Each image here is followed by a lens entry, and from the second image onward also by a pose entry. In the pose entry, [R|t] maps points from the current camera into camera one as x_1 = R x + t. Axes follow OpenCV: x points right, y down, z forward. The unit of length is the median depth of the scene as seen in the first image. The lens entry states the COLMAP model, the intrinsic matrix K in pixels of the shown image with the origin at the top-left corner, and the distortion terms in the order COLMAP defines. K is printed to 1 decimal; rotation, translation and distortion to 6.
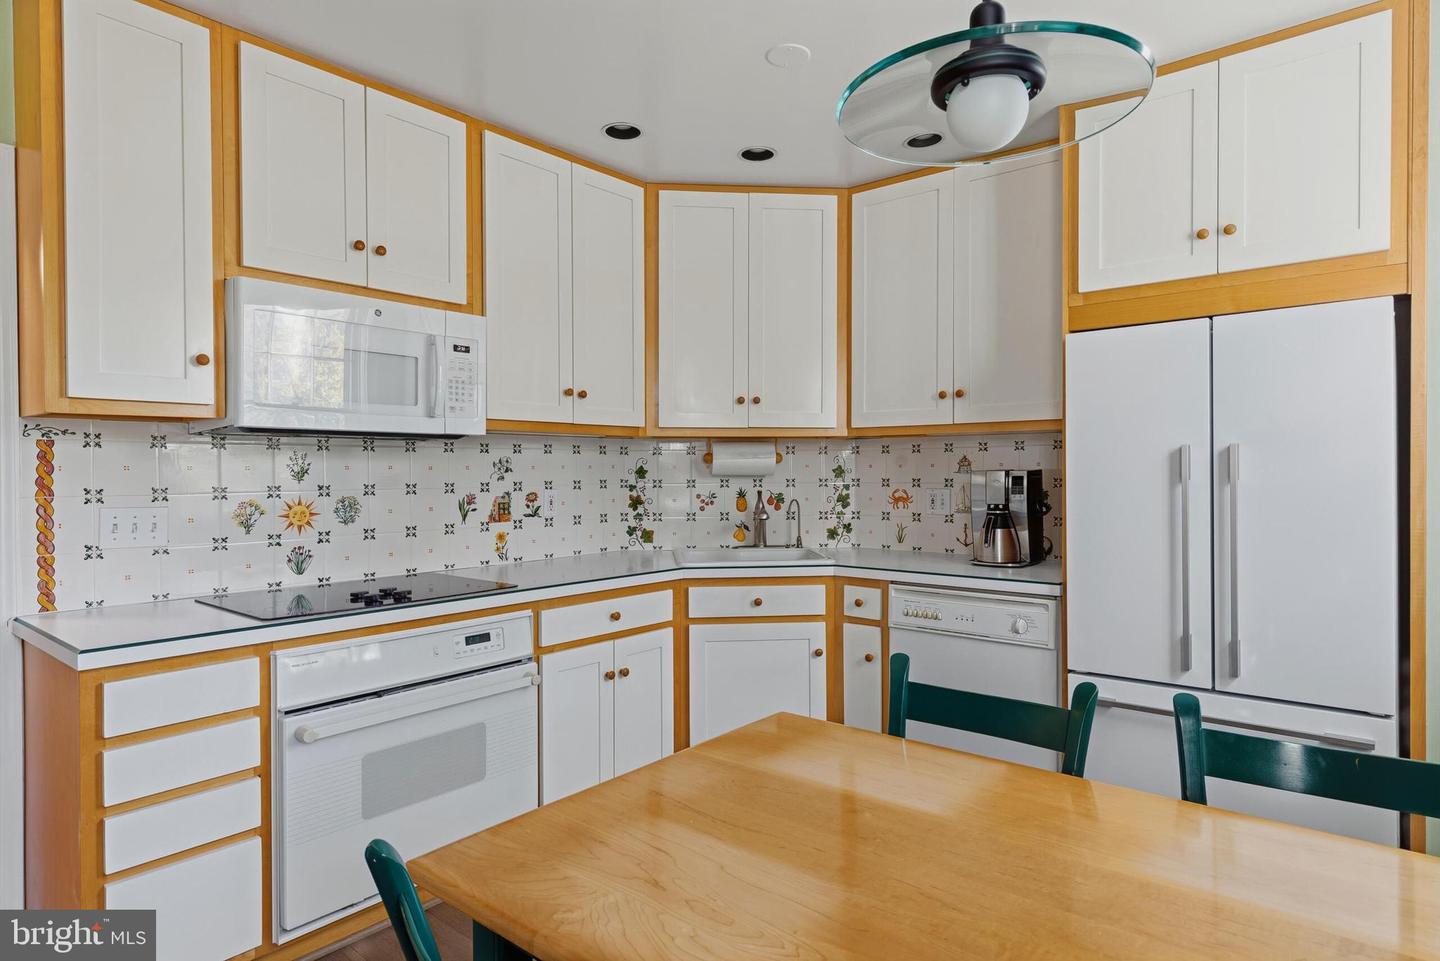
lens RADIAL K [[811.6, 0, 718.1], [0, 811.6, 477.3], [0, 0, 1]] dist [0.005038, 0.001334]
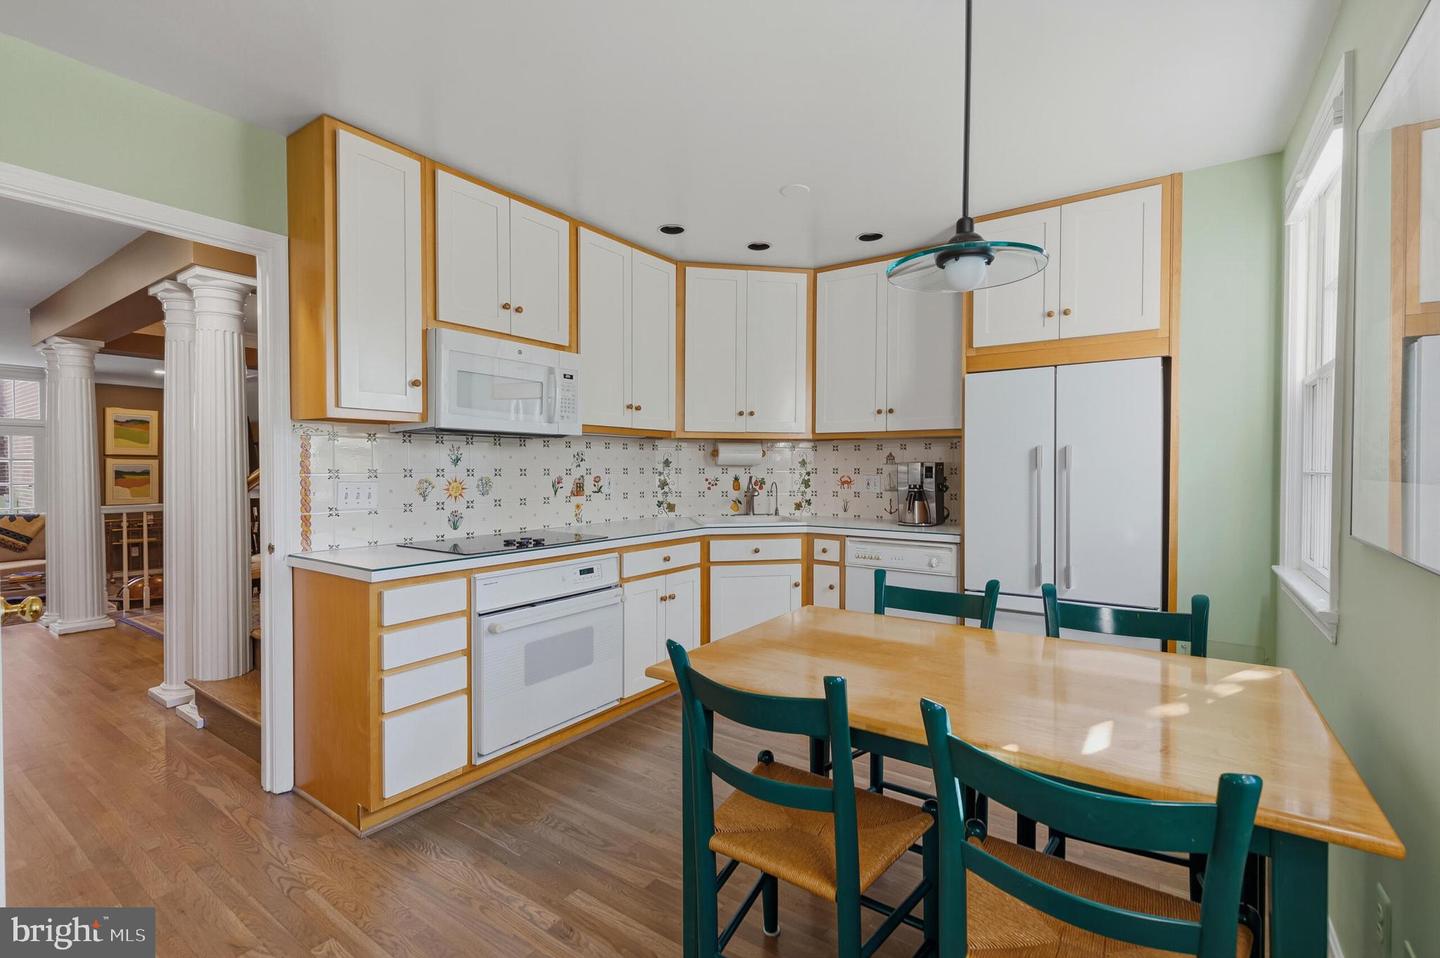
lens RADIAL K [[642.8, 0, 715.7], [0, 642.8, 477.1], [0, 0, 1]] dist [0.008746, -0.003798]
pose [[0.996490, 0.004595, 0.083585, -0.123282], [-0.005260, 0.999956, 0.007742, 0.011555], [-0.083546, -0.008155, 0.996471, -0.157004]]
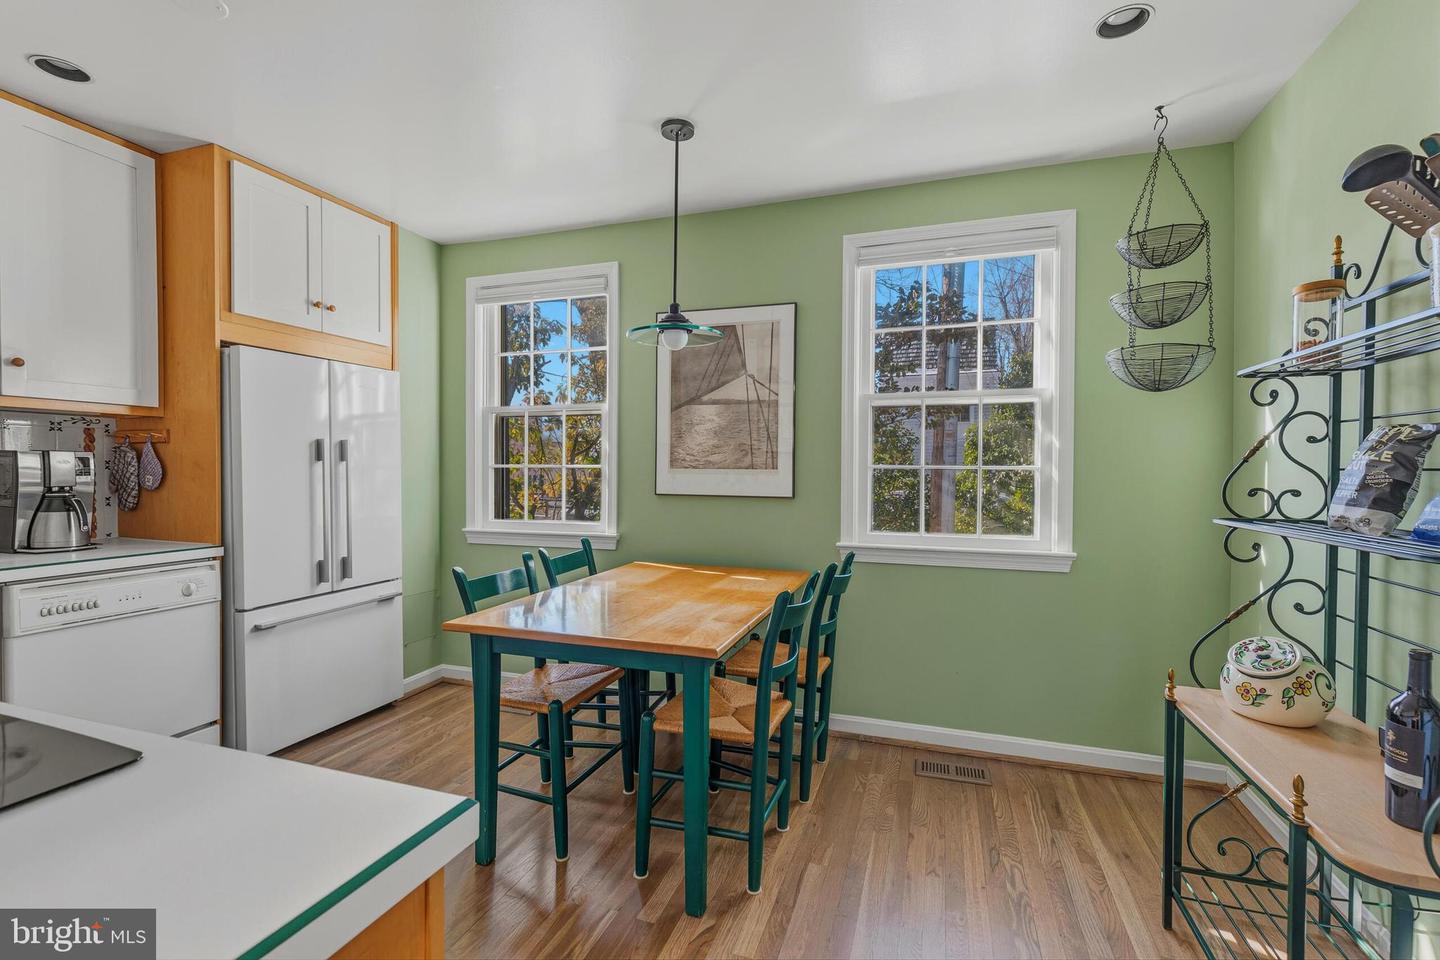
lens RADIAL K [[642.8, 0, 715.7], [0, 642.8, 478.1], [0, 0, 1]] dist [0.008746, -0.003798]
pose [[-0.358567, -0.011407, 0.933434, -0.625279], [0.004255, 0.999895, 0.013853, 0.015964], [-0.933494, 0.008939, -0.358481, 0.542824]]
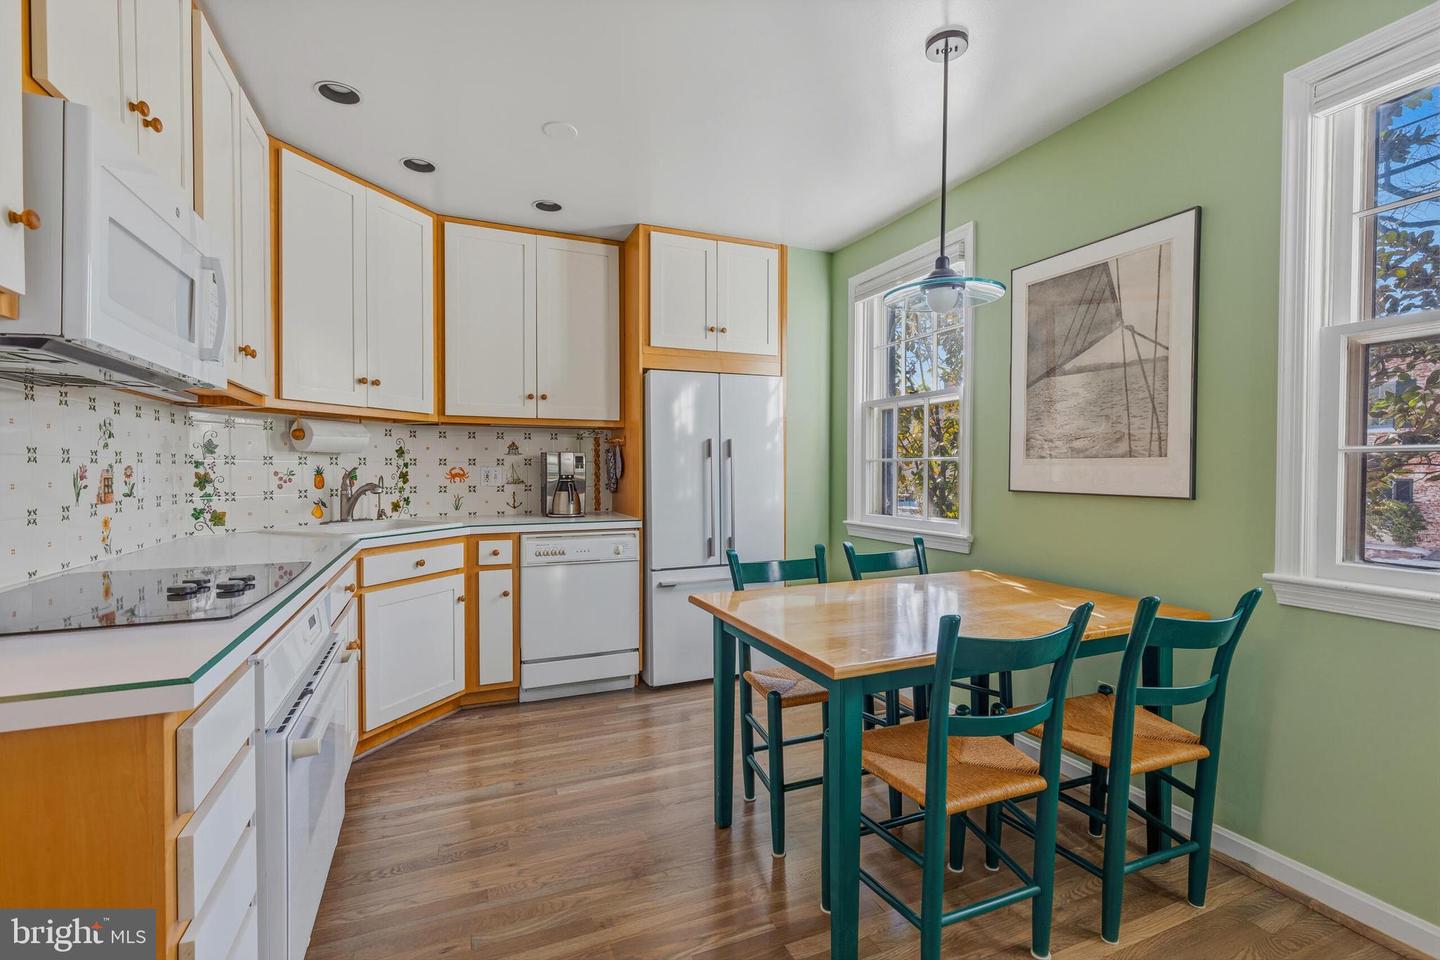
lens RADIAL K [[642.8, 0, 715.7], [0, 642.8, 478.1], [0, 0, 1]] dist [0.008746, -0.003798]
pose [[0.452325, -0.008880, 0.891809, -0.561507], [0.005310, 0.999960, 0.007264, 0.030846], [-0.891837, 0.001450, 0.452354, 0.227540]]
